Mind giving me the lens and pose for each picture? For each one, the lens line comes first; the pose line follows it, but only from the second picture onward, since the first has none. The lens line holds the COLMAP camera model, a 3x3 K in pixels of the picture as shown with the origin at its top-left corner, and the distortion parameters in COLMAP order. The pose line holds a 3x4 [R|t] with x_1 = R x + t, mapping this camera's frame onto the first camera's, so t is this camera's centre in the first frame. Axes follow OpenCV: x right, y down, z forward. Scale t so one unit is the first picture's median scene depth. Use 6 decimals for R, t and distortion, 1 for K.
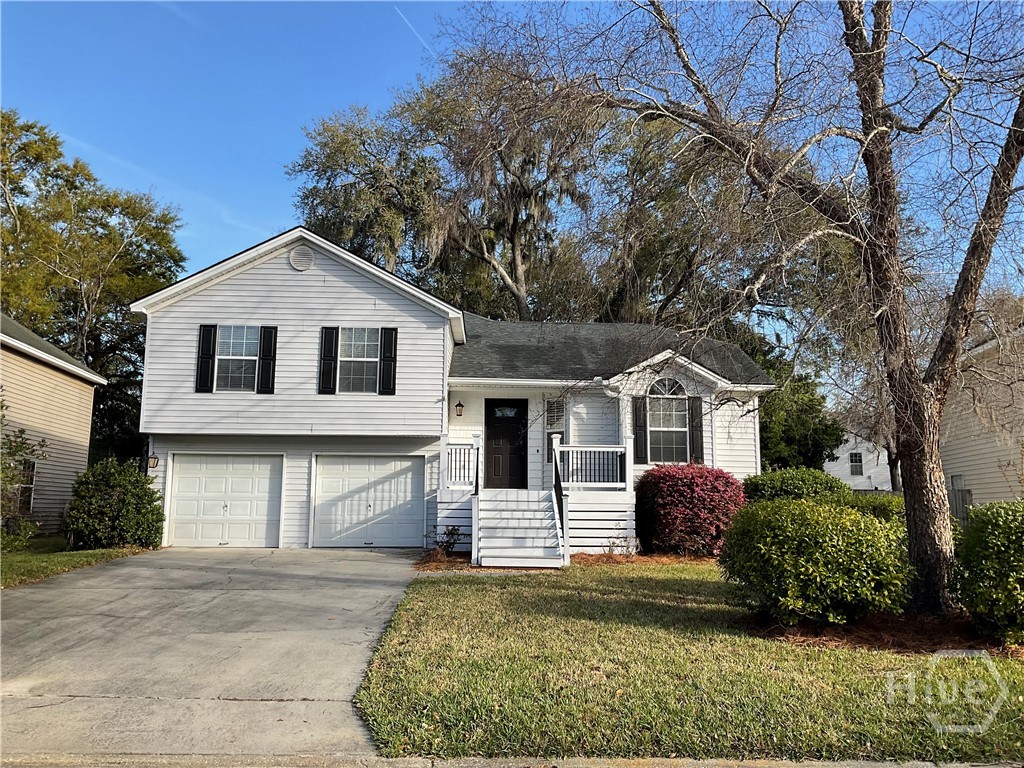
lens RADIAL K [[843.8, 0, 513.9], [0, 843.8, 375.7], [0, 0, 1]] dist [0.093171, -0.175301]
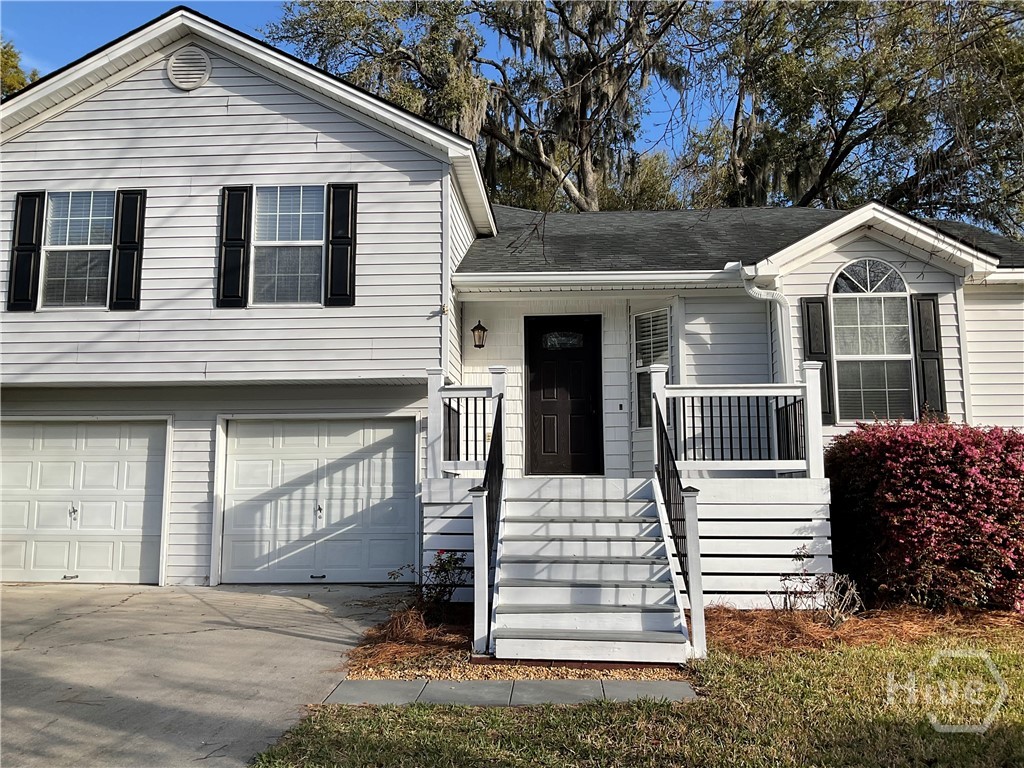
lens RADIAL K [[843.8, 0, 517.7], [0, 843.8, 381.9], [0, 0, 1]] dist [0.093171, -0.175301]
pose [[0.995722, -0.023179, -0.089450, 0.011090], [0.025327, 0.999416, 0.022943, 0.061018], [0.088866, -0.025110, 0.995727, 0.460364]]
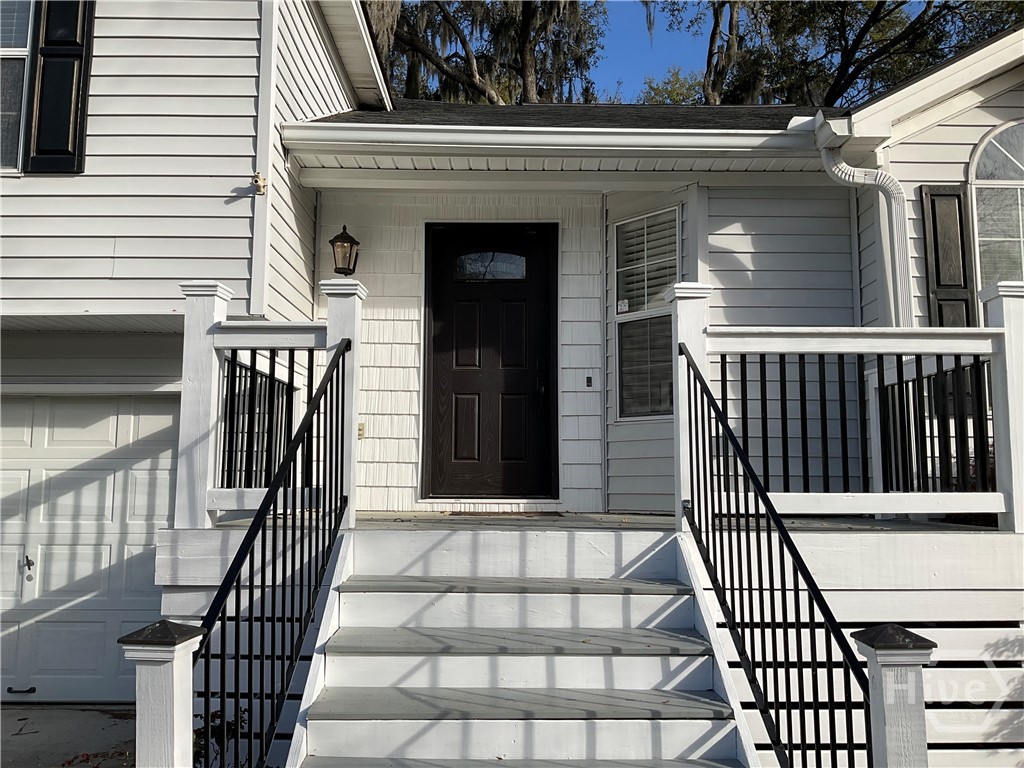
lens RADIAL K [[843.8, 0, 519.3], [0, 843.8, 378.1], [0, 0, 1]] dist [0.093171, -0.175301]
pose [[0.999875, -0.006935, -0.014239, 0.006229], [0.007432, 0.999352, 0.035206, 0.080077], [0.013986, -0.035307, 0.999279, 0.710199]]
